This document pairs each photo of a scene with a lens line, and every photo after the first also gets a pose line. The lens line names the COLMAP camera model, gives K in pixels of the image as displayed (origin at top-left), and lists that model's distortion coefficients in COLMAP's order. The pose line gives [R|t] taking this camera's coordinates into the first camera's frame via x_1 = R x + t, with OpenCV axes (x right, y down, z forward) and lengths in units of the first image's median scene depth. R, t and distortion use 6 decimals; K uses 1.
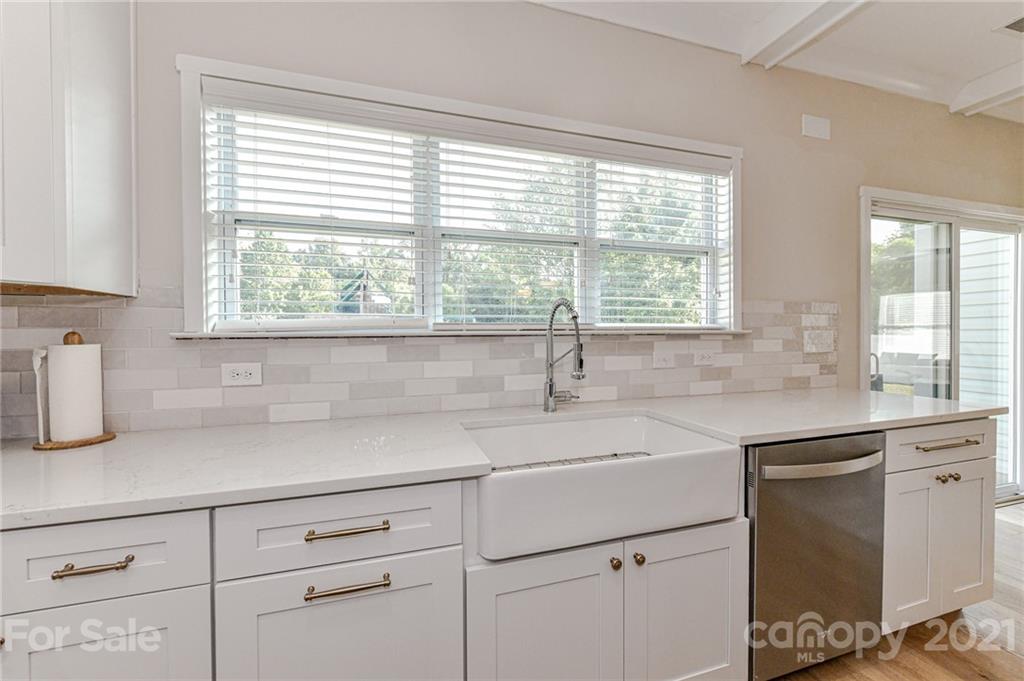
lens RADIAL K [[405.2, 0, 507.6], [0, 405.2, 338.6], [0, 0, 1]] dist [0.000580, -0.000778]
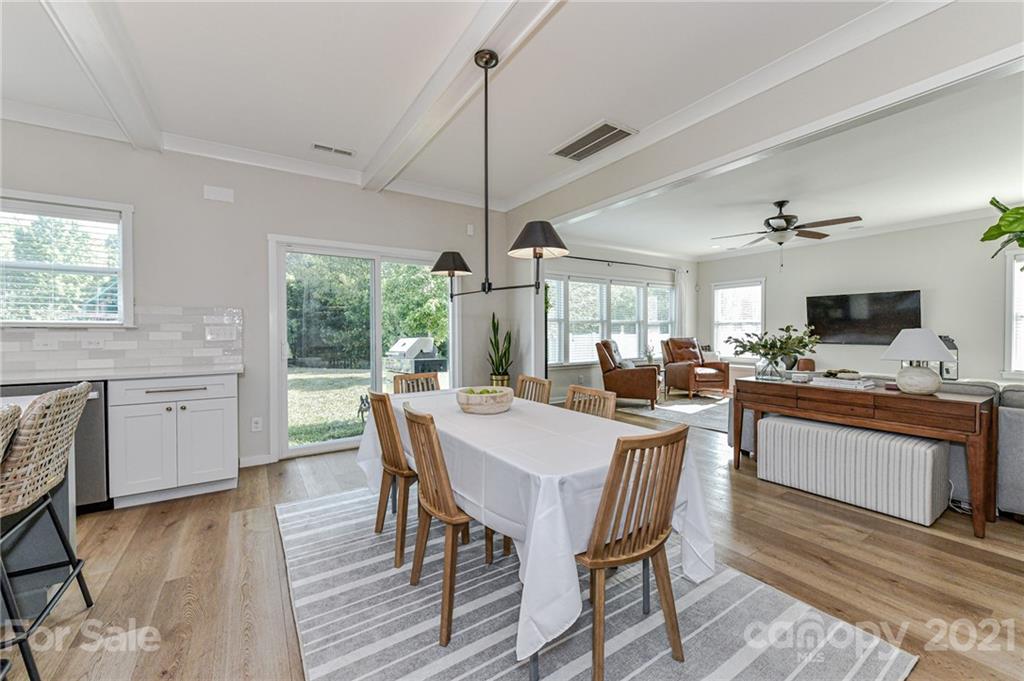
lens RADIAL K [[405.2, 0, 506.1], [0, 405.2, 339.8], [0, 0, 1]] dist [0.000580, -0.000778]
pose [[0.960959, -0.002700, 0.276676, 1.864100], [0.002779, 0.999996, 0.000106, 0.045408], [-0.276676, 0.000667, 0.960963, -1.046048]]
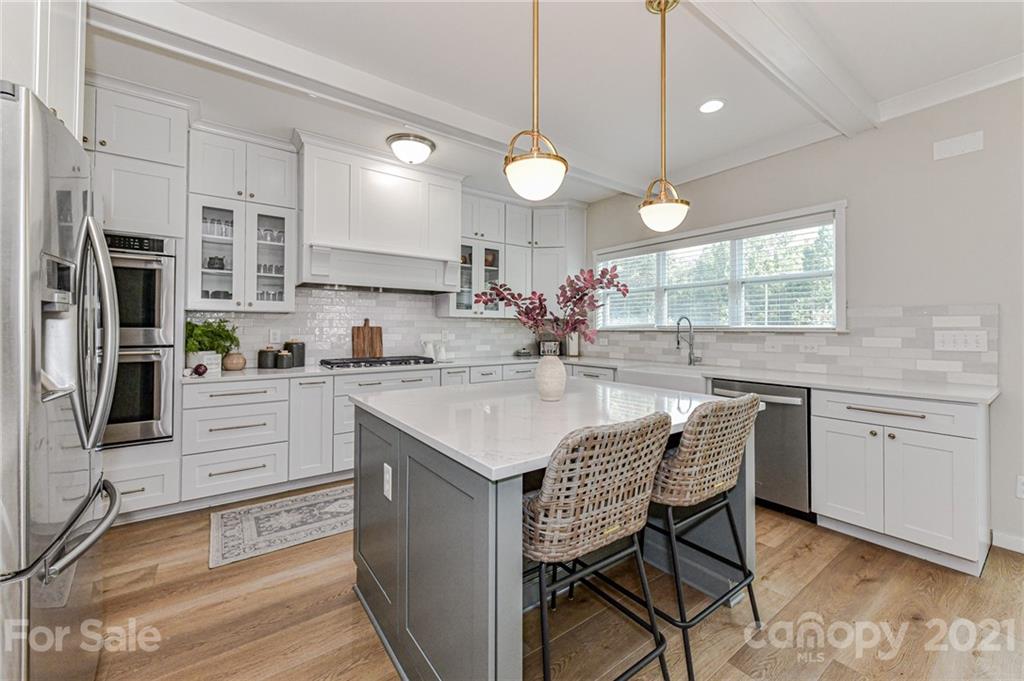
lens RADIAL K [[405.2, 0, 520.5], [0, 405.2, 323.2], [0, 0, 1]] dist [0.000580, -0.000778]
pose [[0.342410, -0.007692, -0.939519, 1.868919], [-0.021877, 0.999630, -0.016158, 0.003603], [0.939296, 0.026087, 0.342115, -0.647322]]
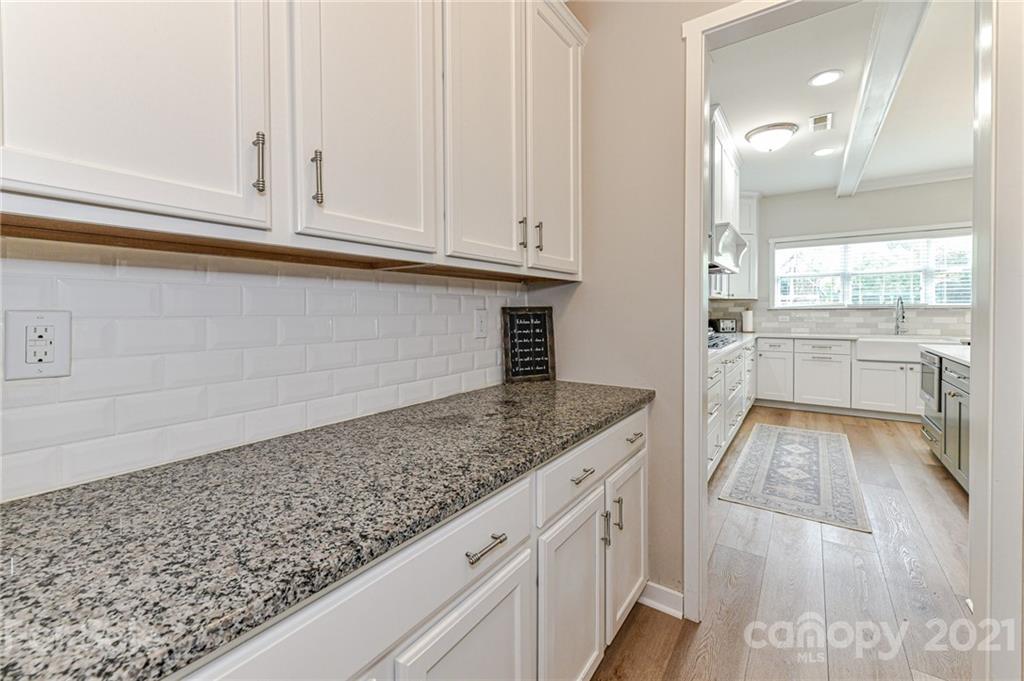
lens RADIAL K [[405.2, 0, 529.3], [0, 405.2, 317.9], [0, 0, 1]] dist [0.000580, -0.000778]
pose [[0.624576, 0.014436, -0.780831, 0.702489], [-0.009532, 0.999896, 0.010862, 0.050309], [0.780906, 0.000658, 0.624648, -2.766545]]
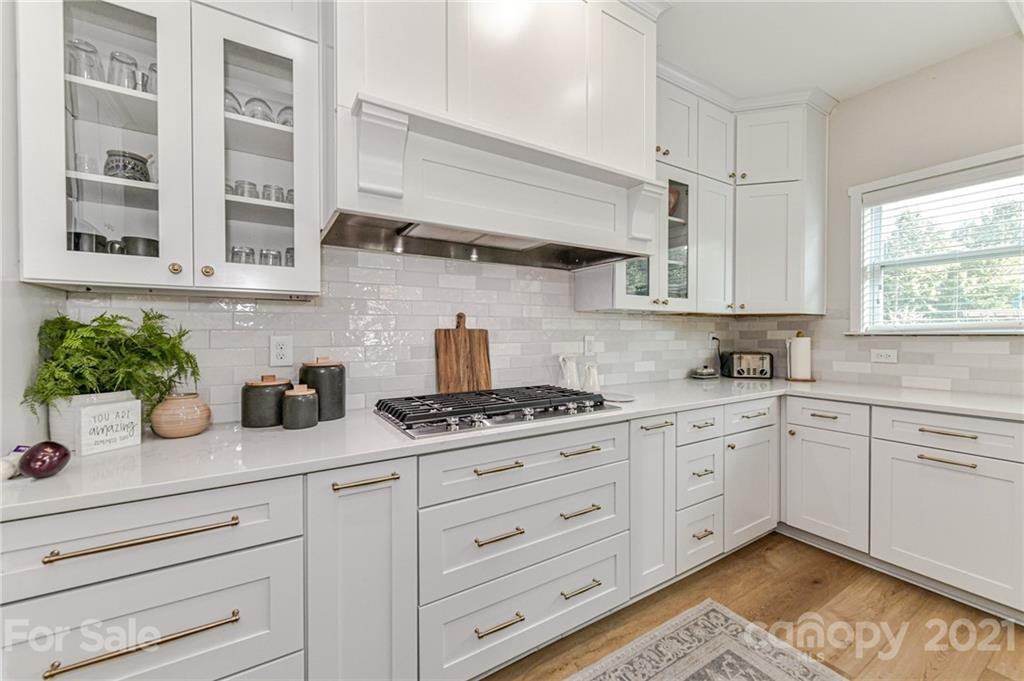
lens RADIAL K [[405.2, 0, 511.9], [0, 405.2, 335.8], [0, 0, 1]] dist [0.000580, -0.000778]
pose [[0.256155, 0.008325, -0.966600, 0.524331], [-0.016291, 0.999858, 0.004294, 0.017236], [0.966498, 0.014647, 0.256254, -0.842480]]
